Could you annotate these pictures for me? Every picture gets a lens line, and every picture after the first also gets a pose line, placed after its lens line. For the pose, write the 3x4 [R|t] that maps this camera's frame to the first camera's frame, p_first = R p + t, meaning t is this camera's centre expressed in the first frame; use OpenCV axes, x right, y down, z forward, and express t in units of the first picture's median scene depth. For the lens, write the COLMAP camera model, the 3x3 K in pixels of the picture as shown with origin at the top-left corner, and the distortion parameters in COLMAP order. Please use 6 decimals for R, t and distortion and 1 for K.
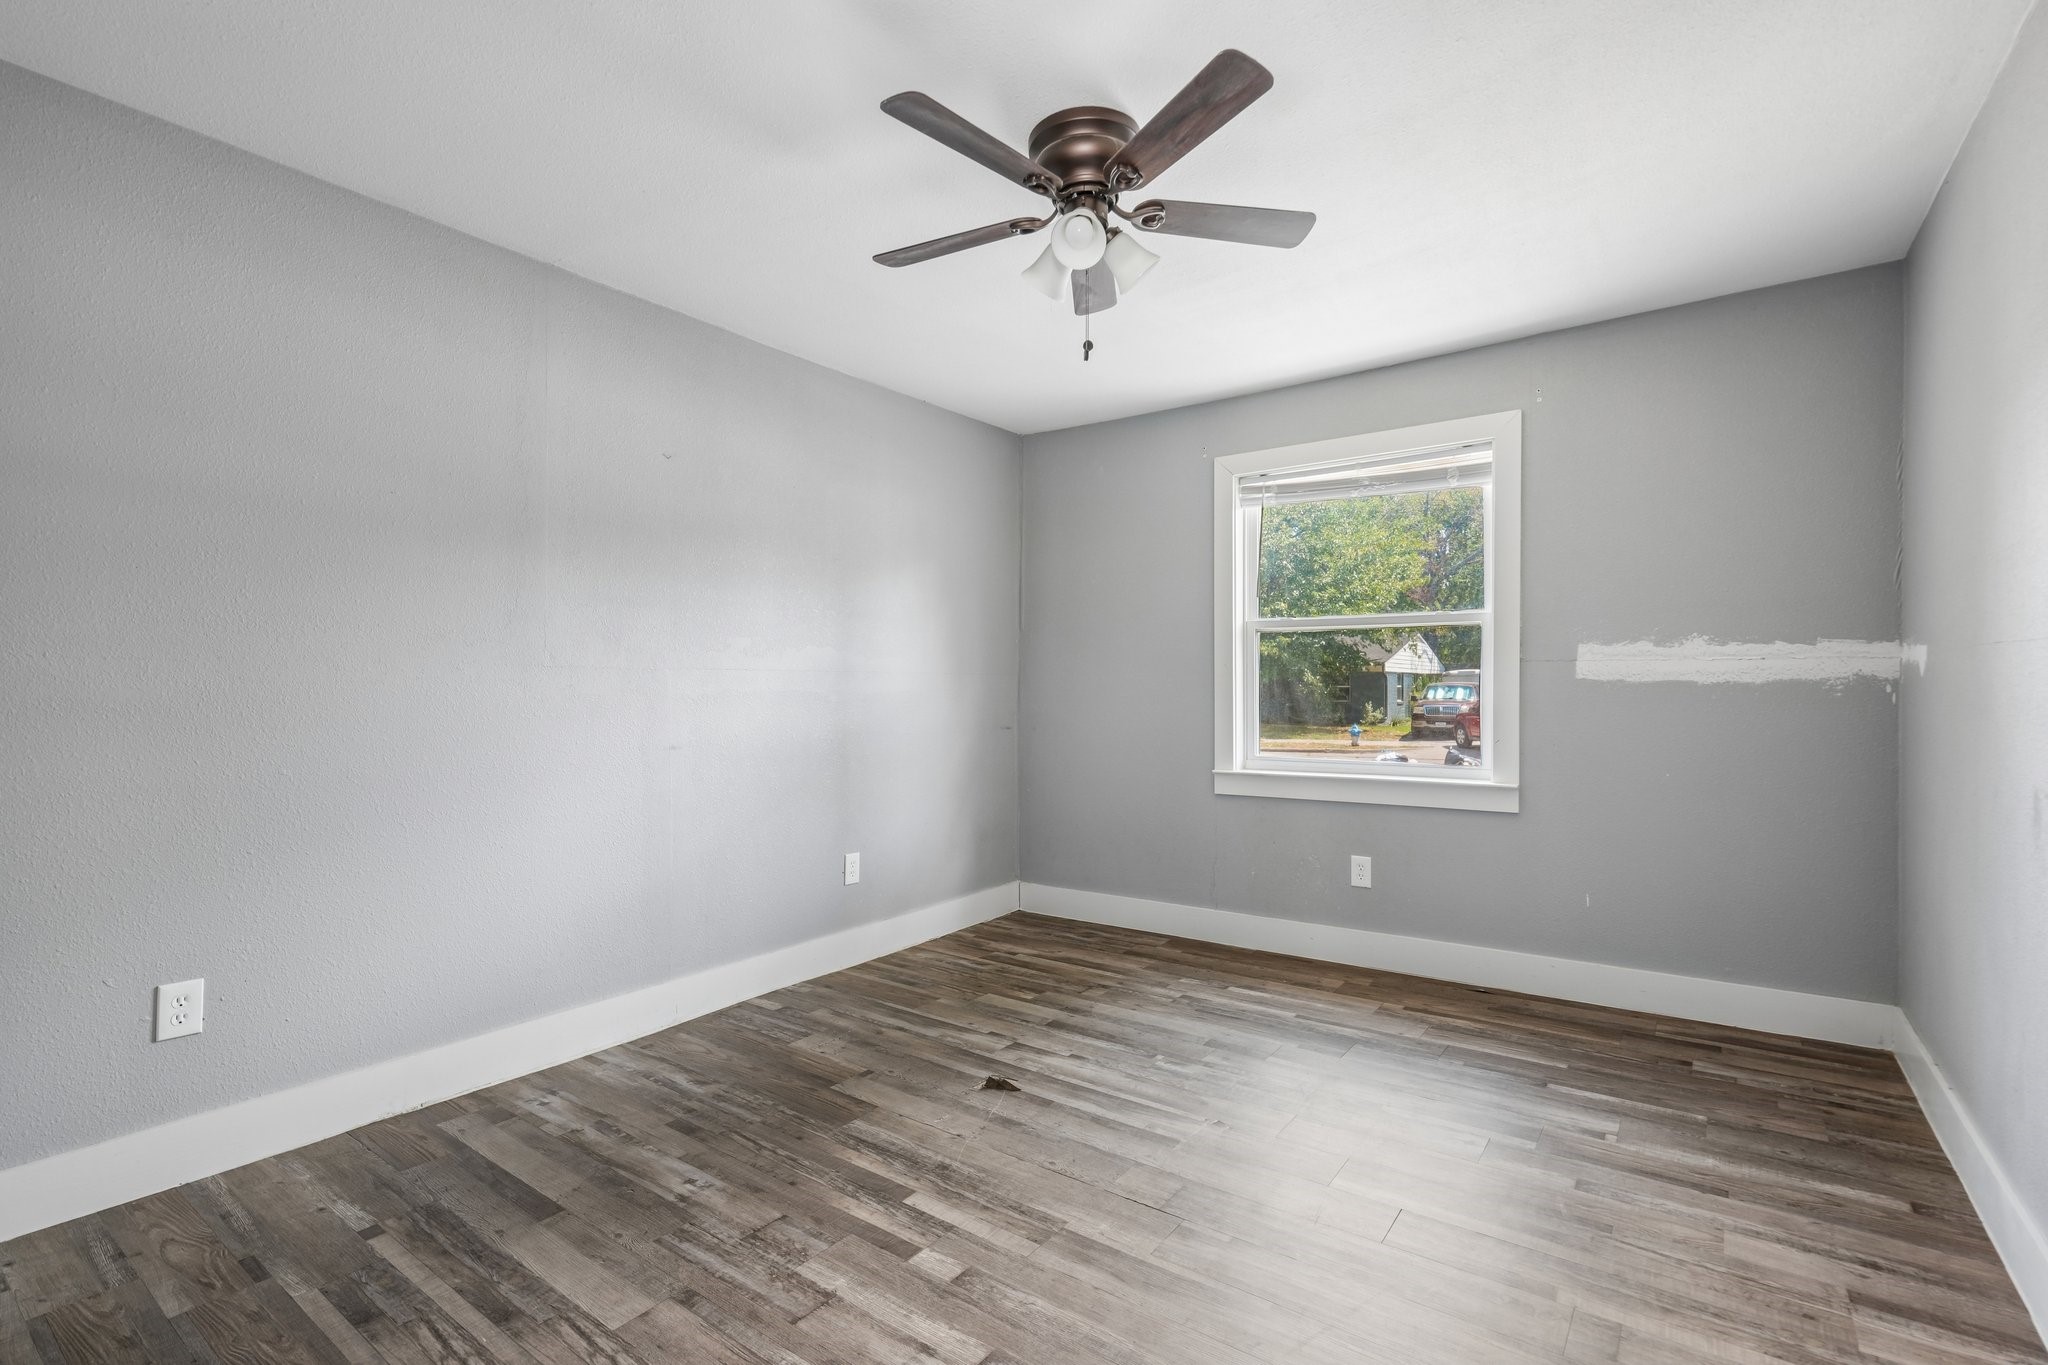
lens RADIAL K [[938.0, 0, 1016.9], [0, 938.0, 688.1], [0, 0, 1]] dist [-0.004213, 0.001577]
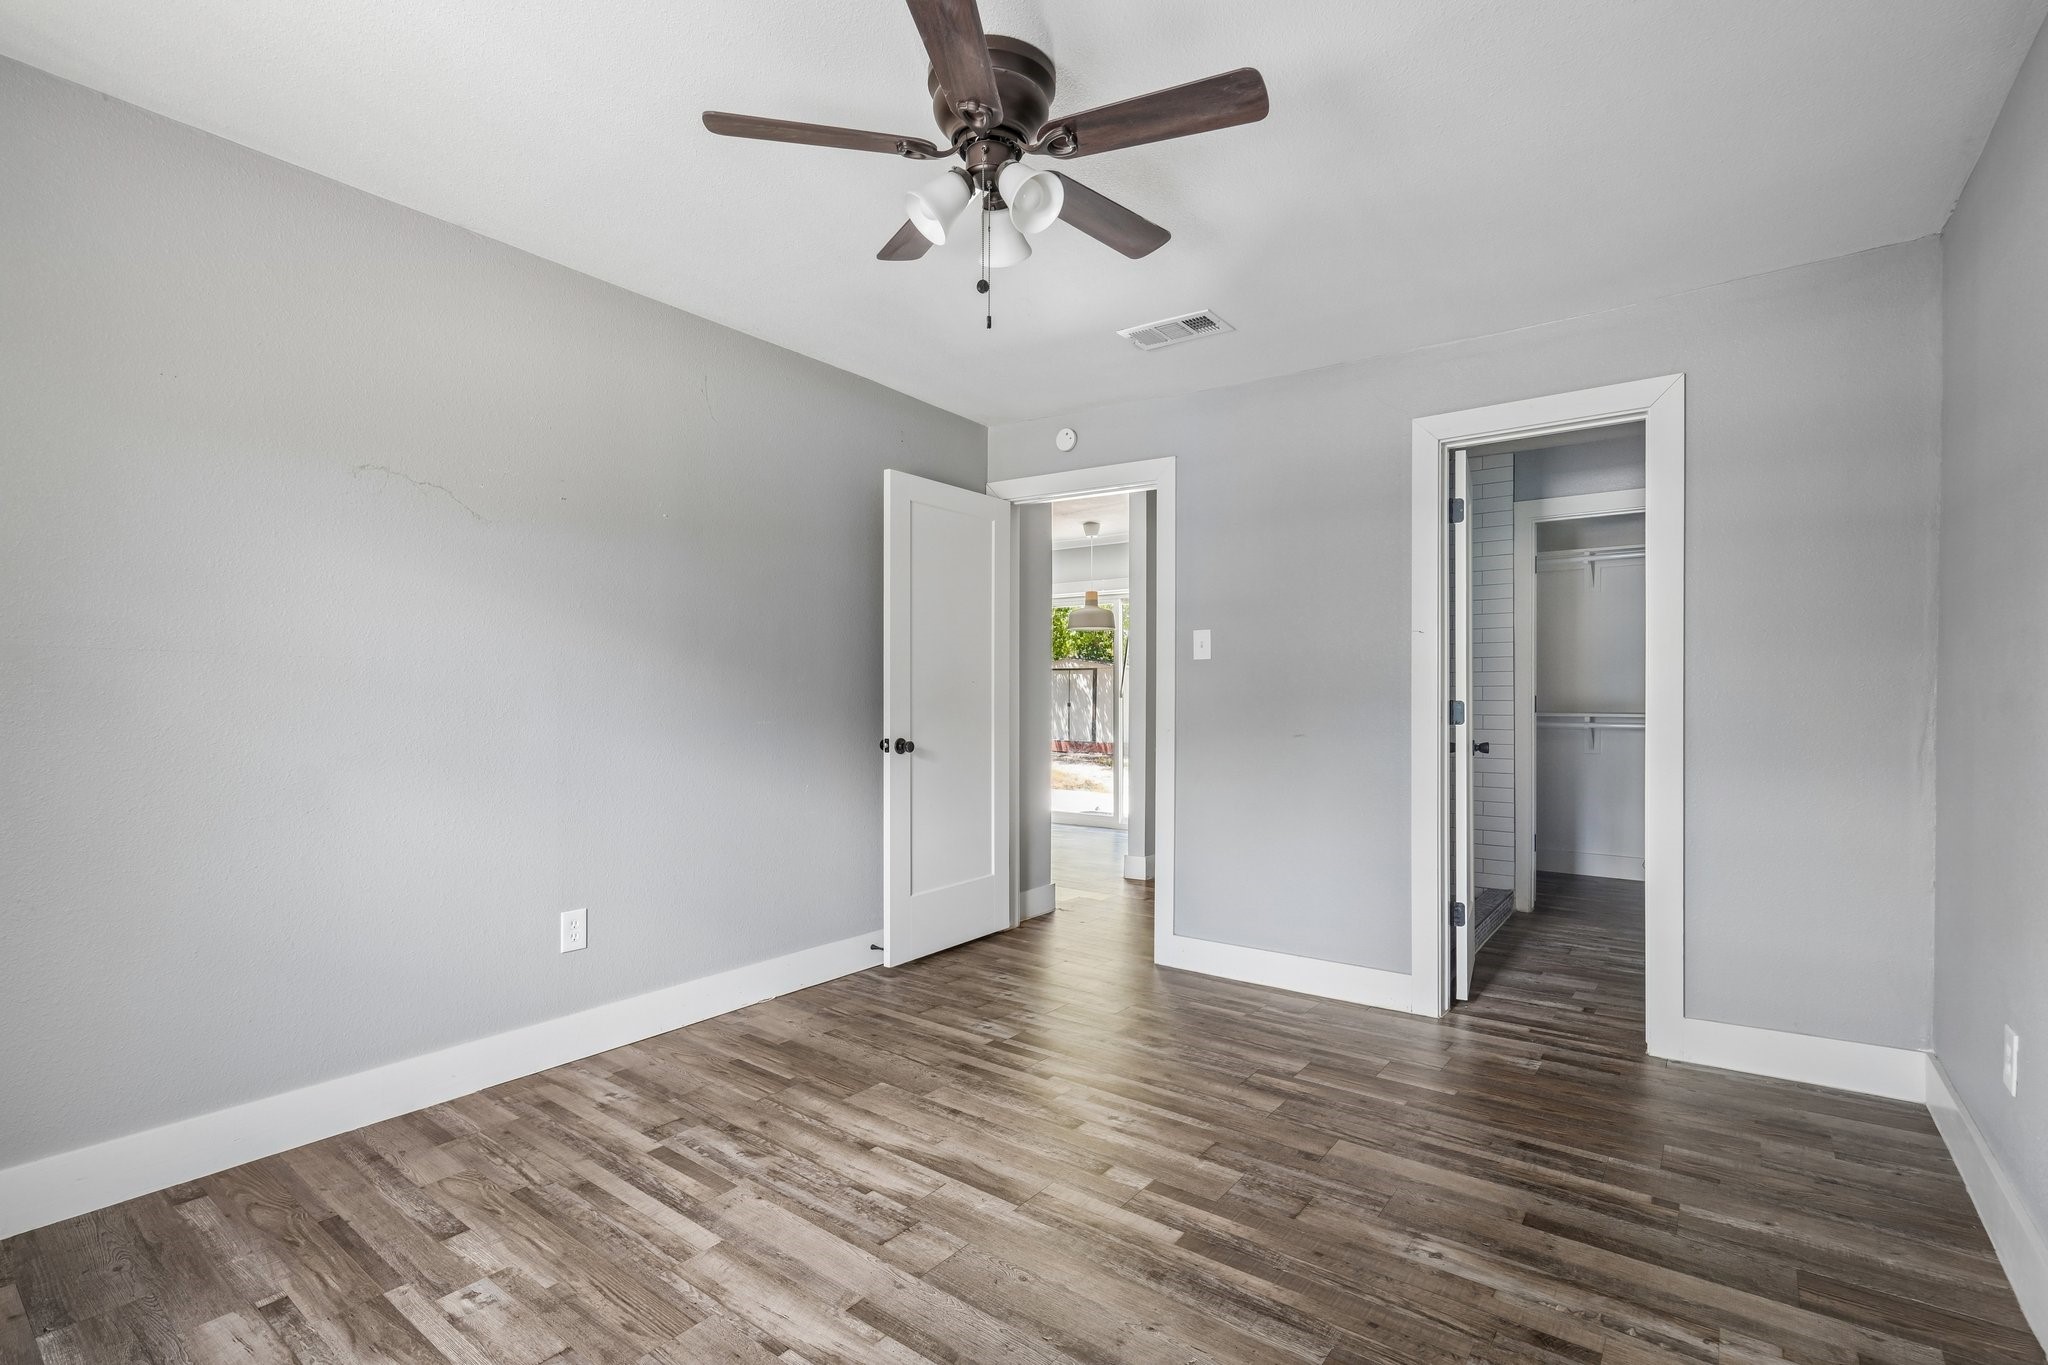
lens RADIAL K [[938.0, 0, 1023.9], [0, 938.0, 686.8], [0, 0, 1]] dist [-0.004213, 0.001577]
pose [[-0.999886, -0.000033, 0.015075, 0.026923], [-0.000215, 0.999927, -0.012097, 0.002983], [-0.015074, -0.012099, -0.999813, 1.988259]]
